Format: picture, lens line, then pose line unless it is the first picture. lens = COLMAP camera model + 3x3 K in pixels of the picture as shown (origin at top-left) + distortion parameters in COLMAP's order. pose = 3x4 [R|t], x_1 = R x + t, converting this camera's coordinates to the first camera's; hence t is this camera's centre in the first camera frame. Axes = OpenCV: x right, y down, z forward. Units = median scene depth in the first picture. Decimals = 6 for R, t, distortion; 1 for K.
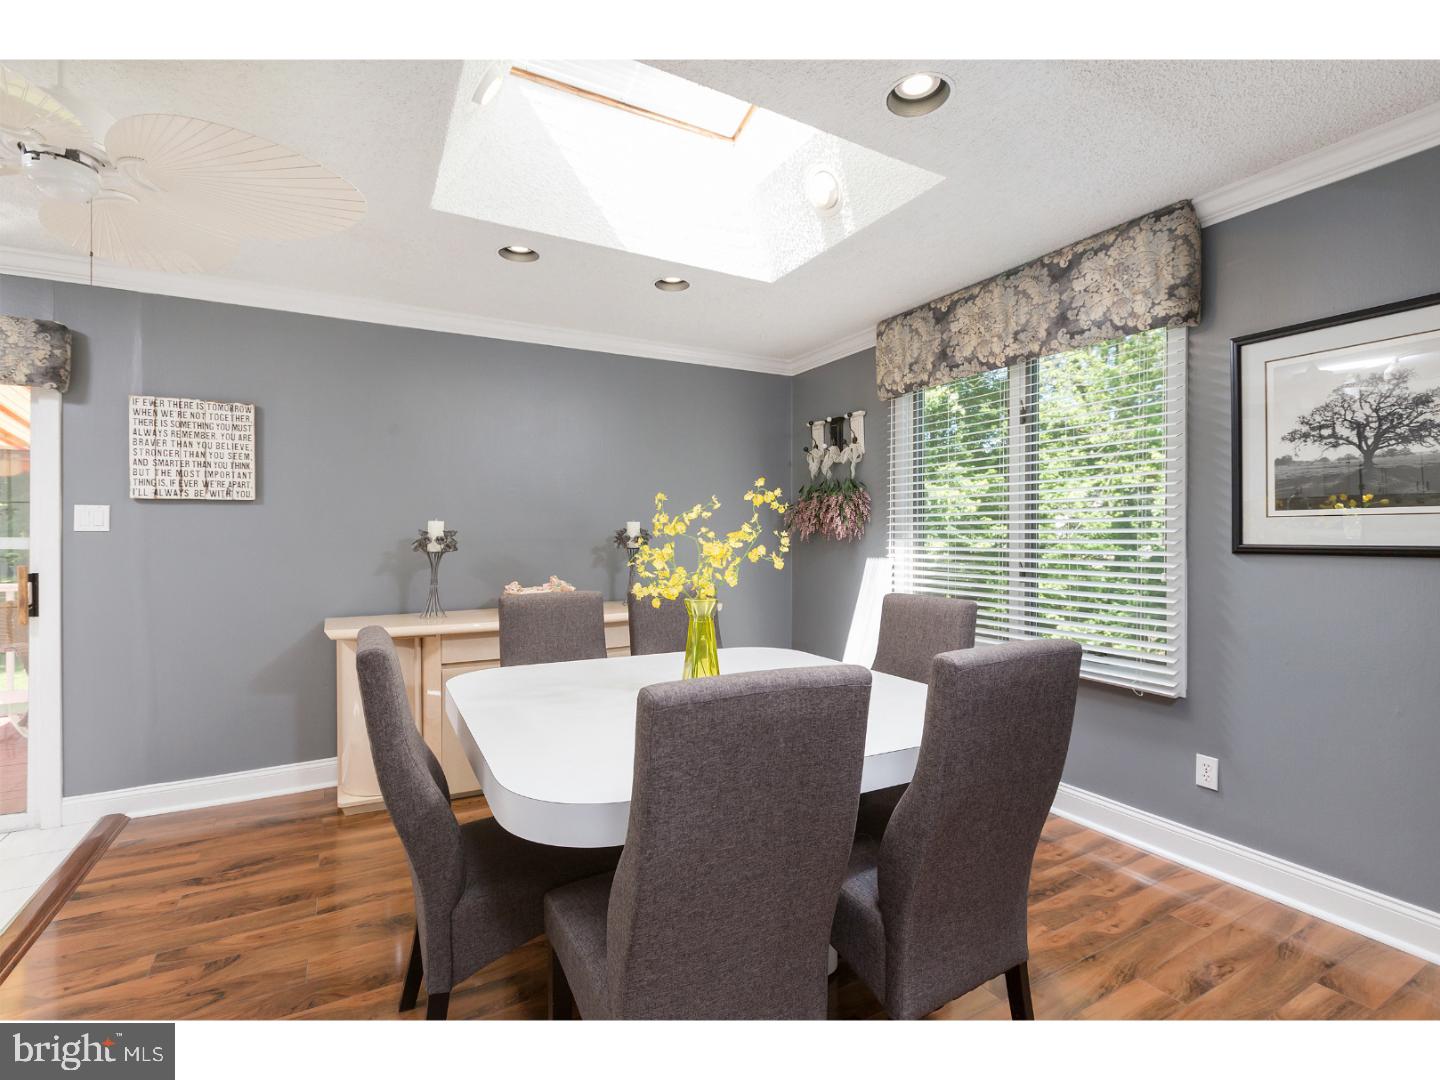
lens RADIAL K [[666.8, 0, 720.0], [0, 666.8, 540.0], [0, 0, 1]] dist [-0.000472, 0.000107]
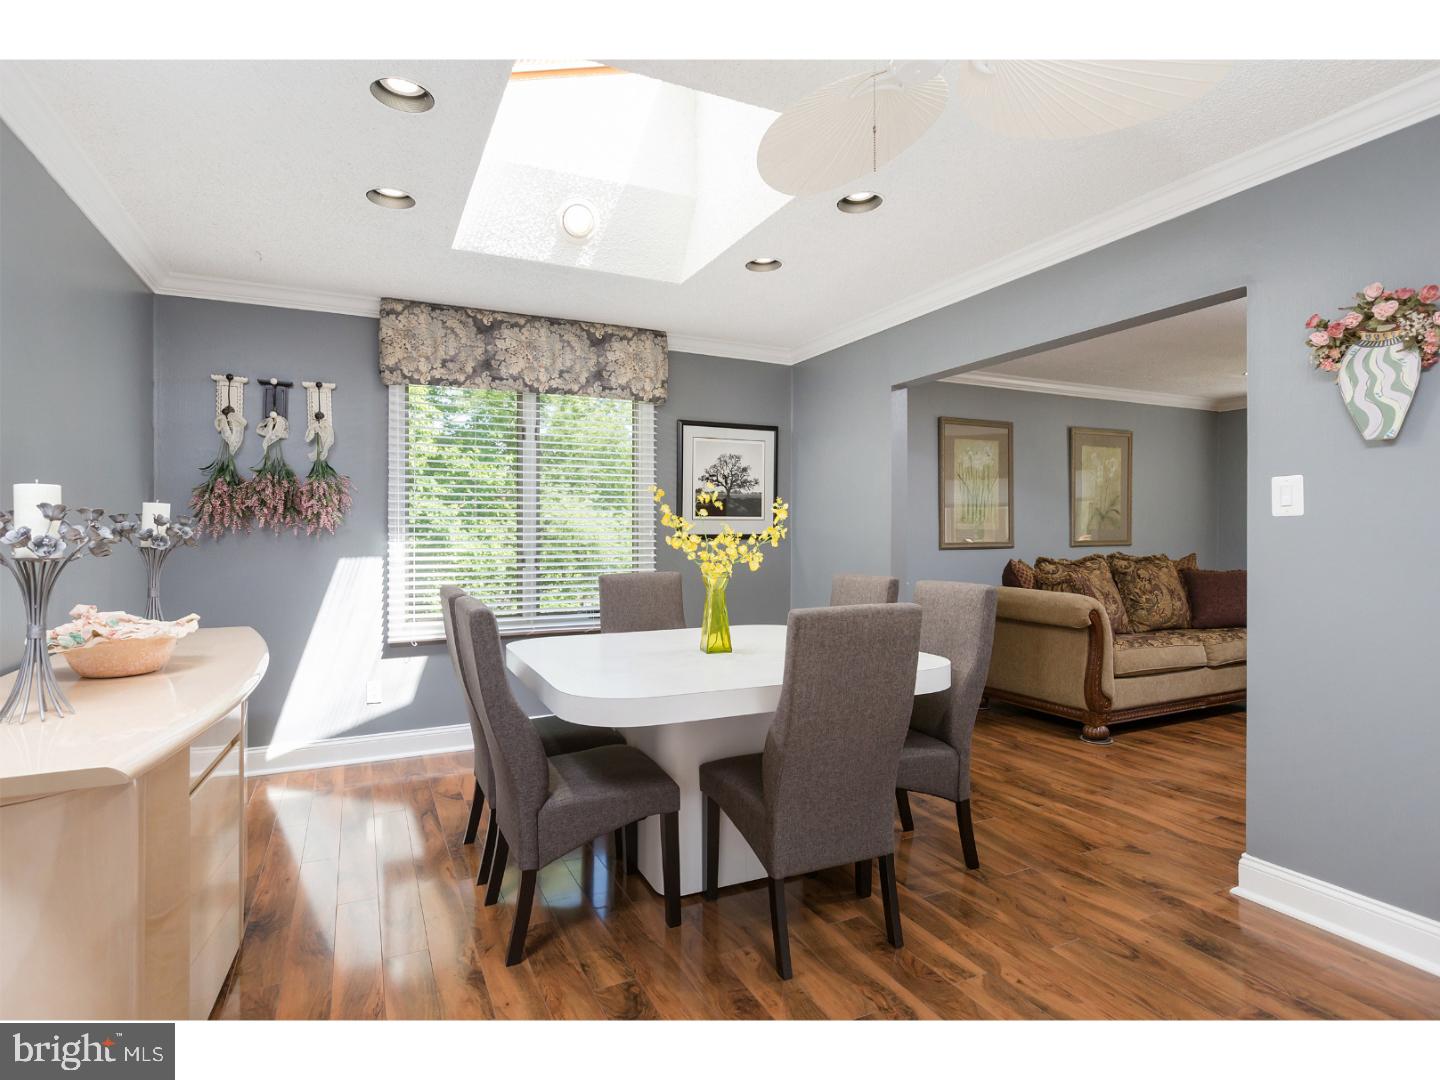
lens RADIAL K [[742.6, 0, 720.0], [0, 742.6, 540.0], [0, 0, 1]] dist [0.000601, 0.000009]
pose [[0.054672, -0.006418, 0.998484, -1.041341], [0.011470, 0.999917, 0.005799, 0.009389], [-0.998438, 0.011136, 0.054741, 0.669346]]
